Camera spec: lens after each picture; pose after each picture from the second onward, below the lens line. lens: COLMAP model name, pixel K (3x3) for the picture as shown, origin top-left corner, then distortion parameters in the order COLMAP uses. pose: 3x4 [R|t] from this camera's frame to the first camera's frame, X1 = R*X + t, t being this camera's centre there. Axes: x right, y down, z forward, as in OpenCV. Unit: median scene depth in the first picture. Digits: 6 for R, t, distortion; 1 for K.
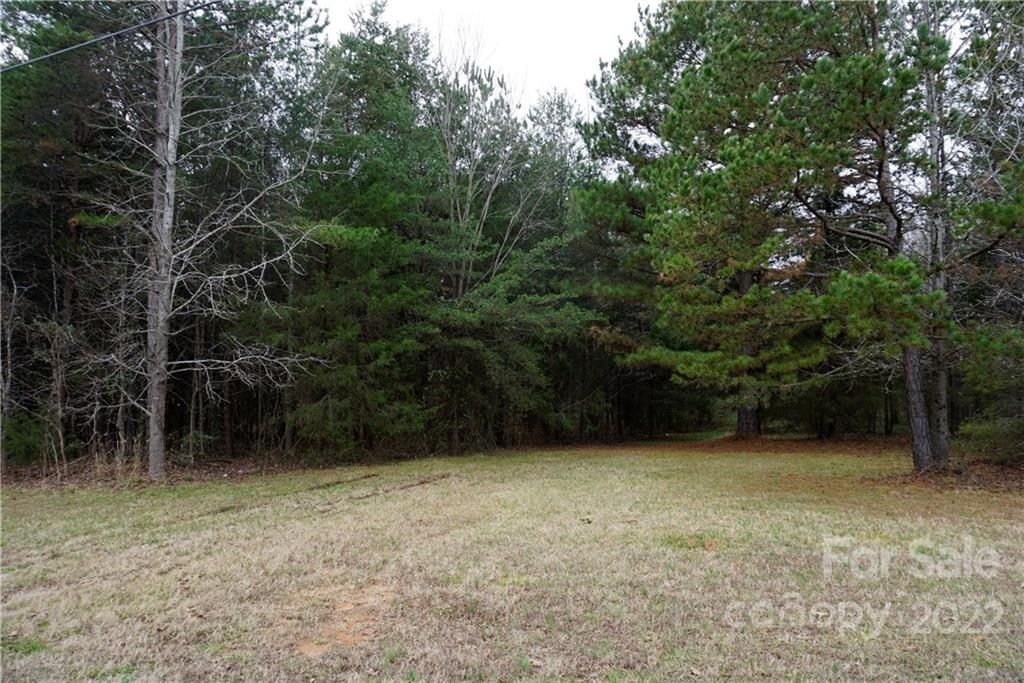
lens RADIAL K [[683.6, 0, 512.0], [0, 683.6, 341.5], [0, 0, 1]] dist [-0.054395, 0.035768]
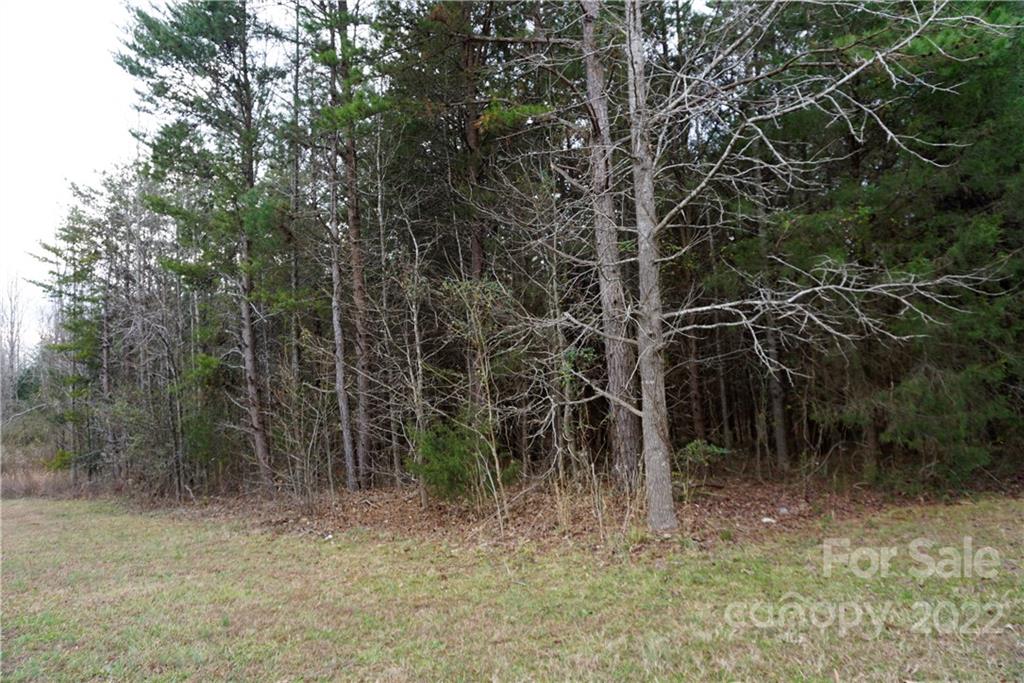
lens RADIAL K [[683.6, 0, 512.0], [0, 683.6, 341.5], [0, 0, 1]] dist [-0.054395, 0.035768]
pose [[0.870449, -0.091524, -0.483676, -0.273946], [0.088999, 0.995632, -0.028232, 0.043806], [0.484147, -0.018472, 0.874792, 0.363638]]
